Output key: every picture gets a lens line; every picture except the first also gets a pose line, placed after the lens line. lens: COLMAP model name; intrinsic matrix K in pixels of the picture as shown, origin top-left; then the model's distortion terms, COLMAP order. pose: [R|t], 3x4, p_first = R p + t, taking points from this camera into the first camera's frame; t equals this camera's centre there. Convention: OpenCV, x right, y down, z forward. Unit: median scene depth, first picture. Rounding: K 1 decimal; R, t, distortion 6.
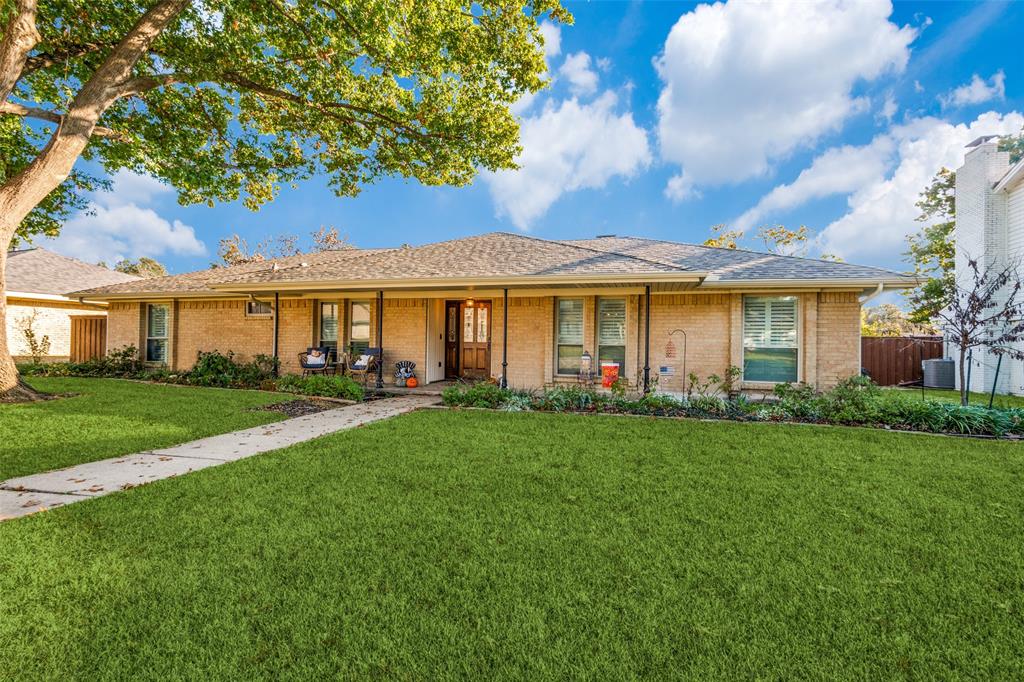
lens RADIAL K [[468.5, 0, 515.0], [0, 468.5, 341.9], [0, 0, 1]] dist [0.029039, -0.018626]
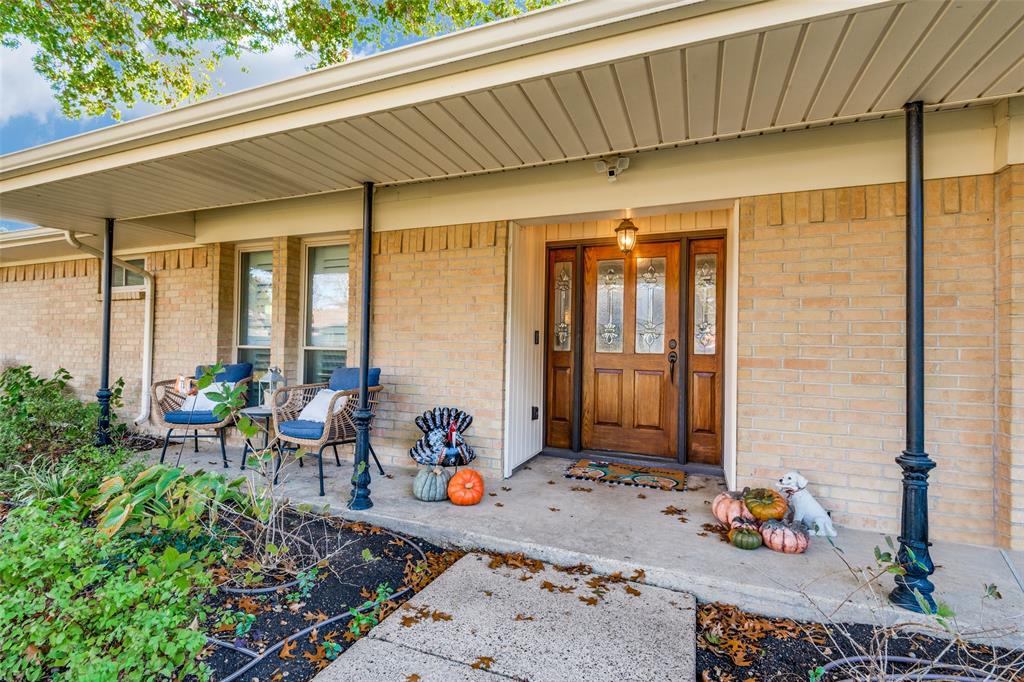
lens RADIAL K [[482.8, 0, 507.5], [0, 482.8, 344.7], [0, 0, 1]] dist [0.029971, -0.000326]
pose [[0.996392, 0.003250, -0.084805, -0.147413], [-0.003885, 0.999966, -0.007320, -0.002700], [0.084778, 0.007623, 0.996371, 0.611039]]
